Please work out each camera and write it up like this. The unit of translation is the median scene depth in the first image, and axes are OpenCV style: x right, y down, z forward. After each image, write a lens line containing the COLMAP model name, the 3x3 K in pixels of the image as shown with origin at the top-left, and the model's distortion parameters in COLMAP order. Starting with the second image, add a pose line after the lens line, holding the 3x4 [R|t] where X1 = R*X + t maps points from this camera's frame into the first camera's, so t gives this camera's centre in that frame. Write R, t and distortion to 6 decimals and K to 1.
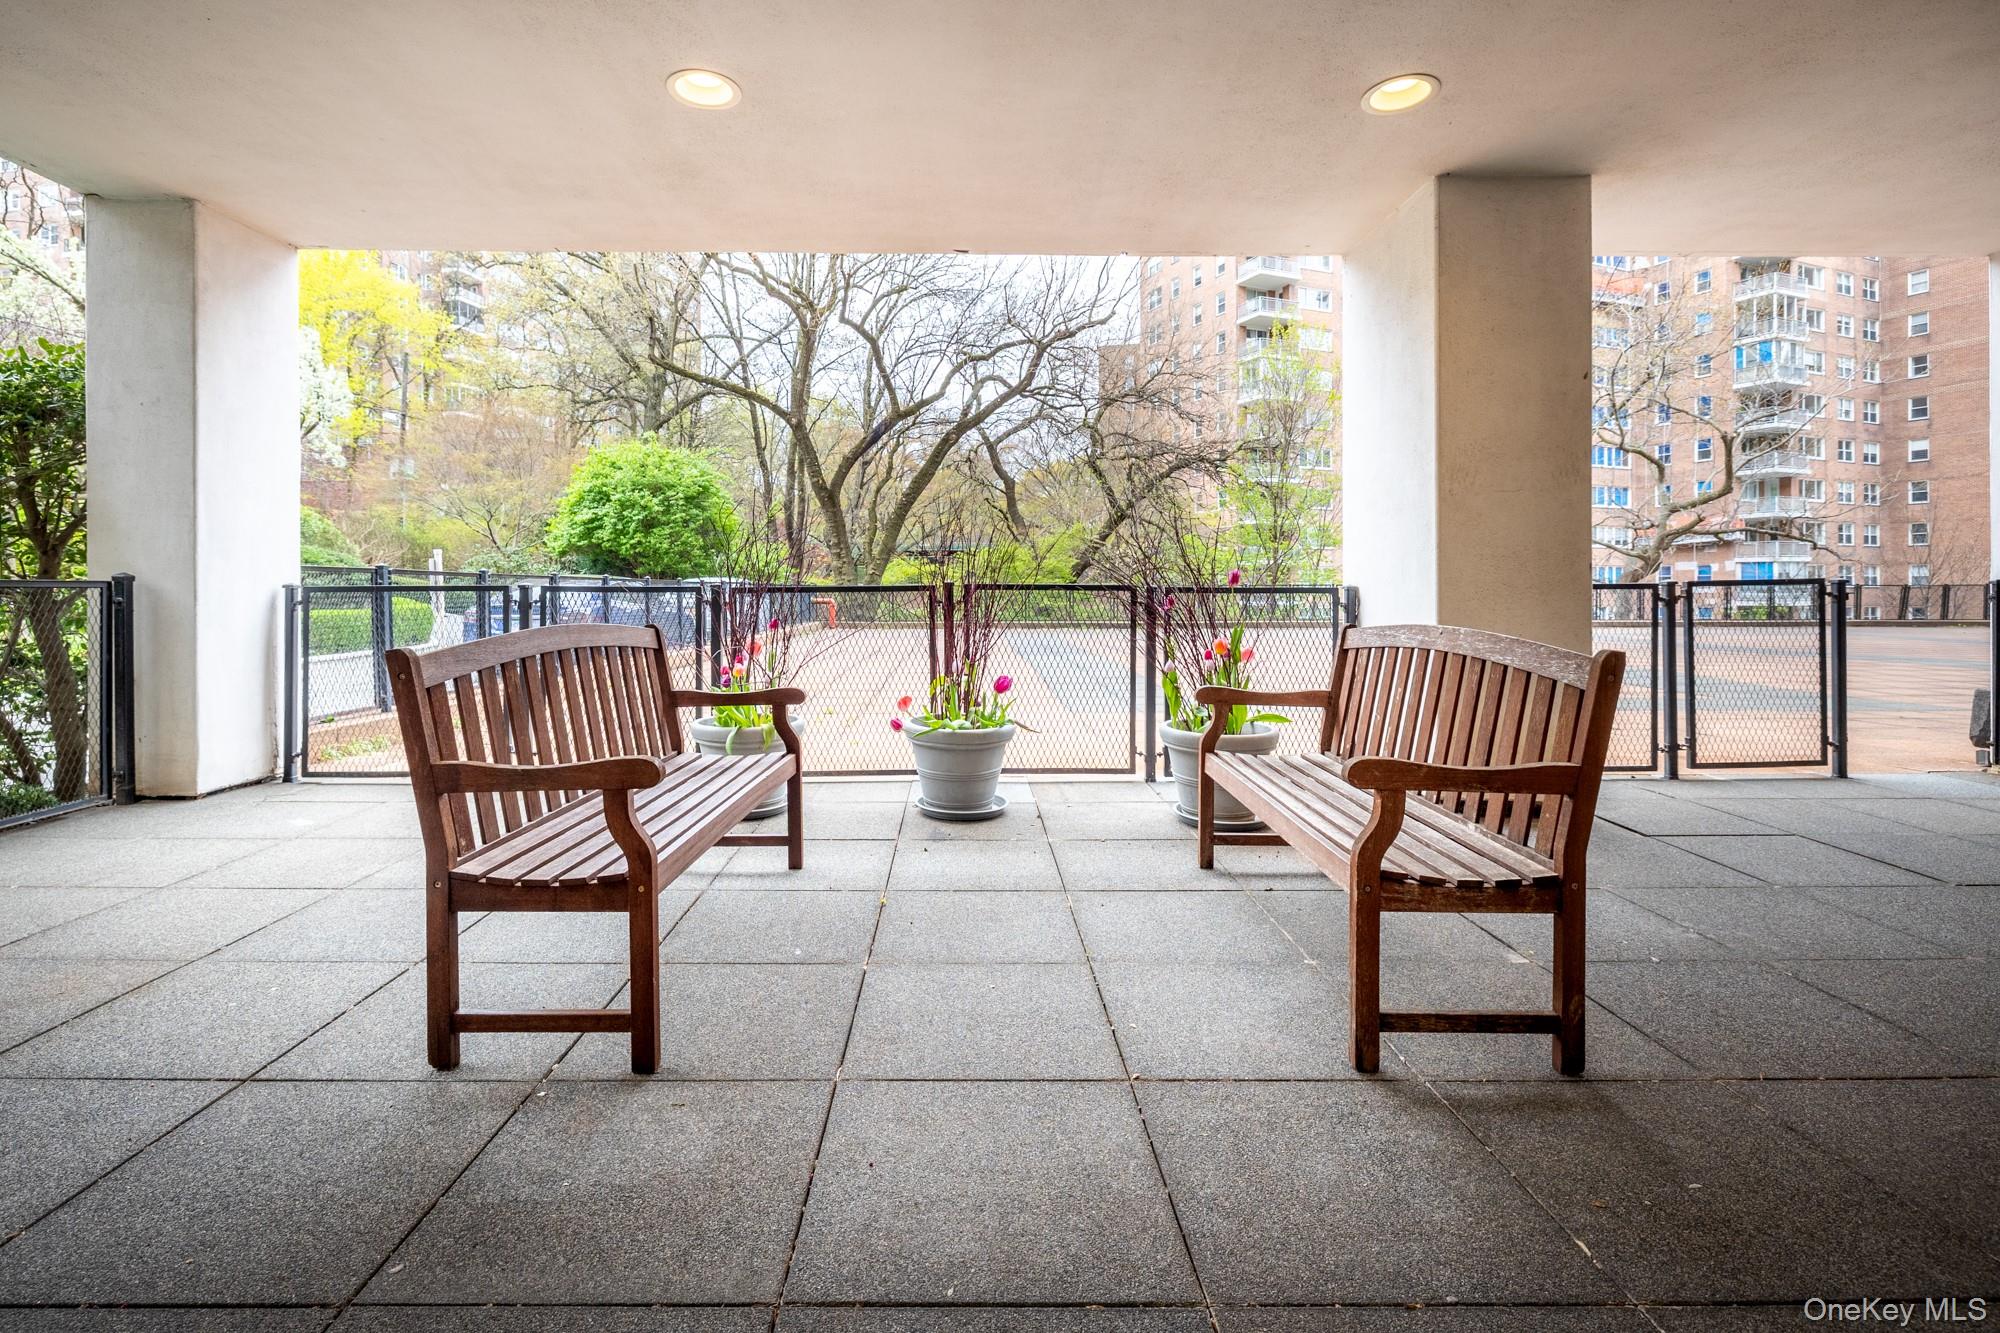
lens RADIAL K [[871.8, 0, 1000.2], [0, 871.8, 689.9], [0, 0, 1]] dist [-0.011265, 0.000144]
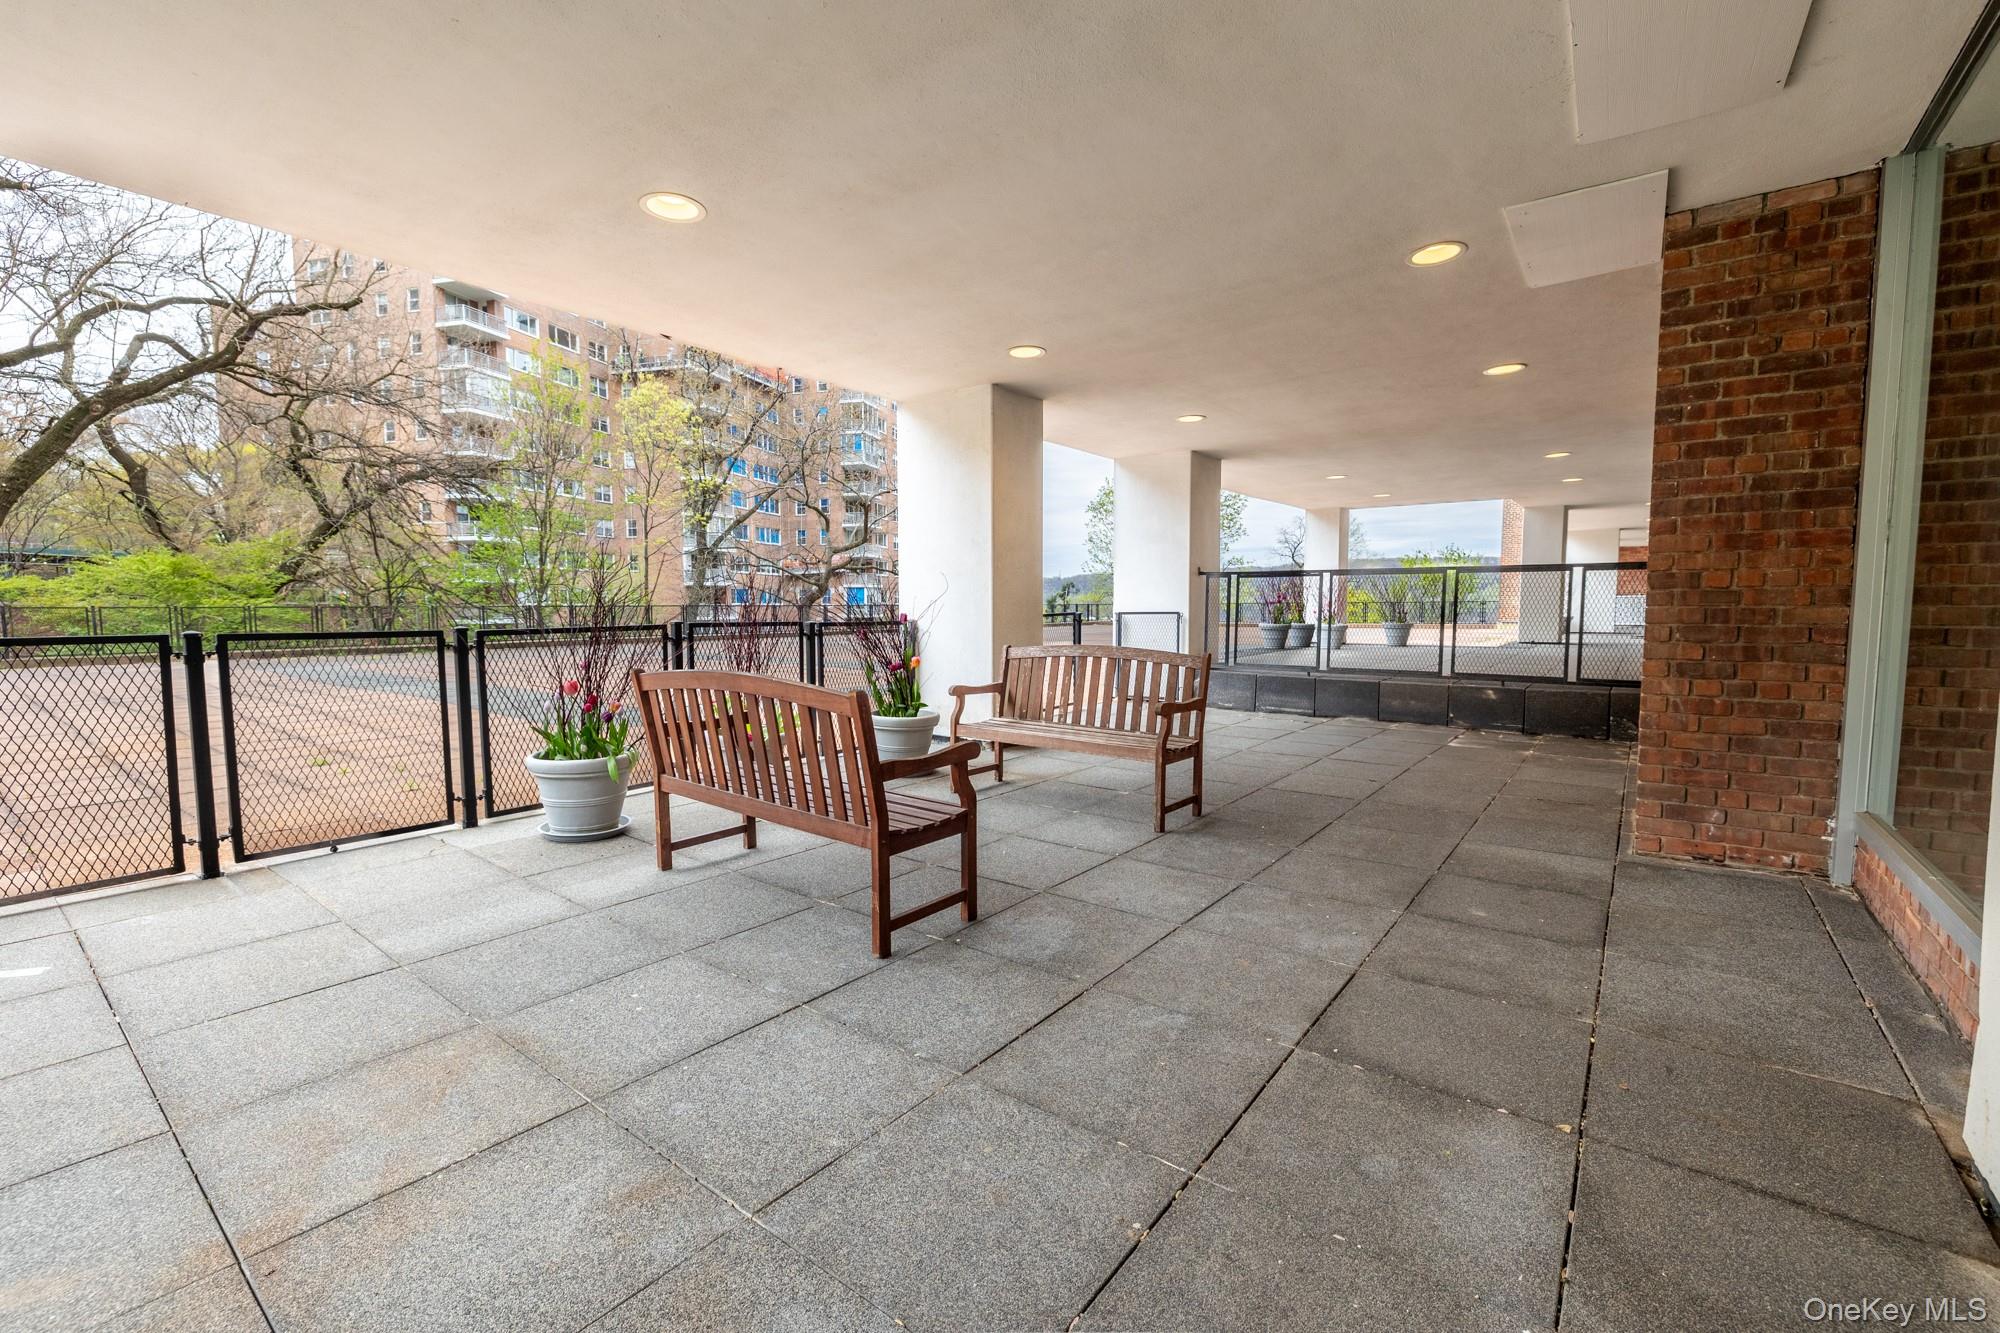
lens RADIAL K [[841.4, 0, 1000.0], [0, 841.4, 666.5], [0, 0, 1]] dist [0.000478, 0.000010]
pose [[0.611523, -0.057162, 0.789159, -0.289223], [0.089864, 0.995951, 0.002505, -0.013145], [-0.786107, 0.069385, 0.614183, -0.023565]]
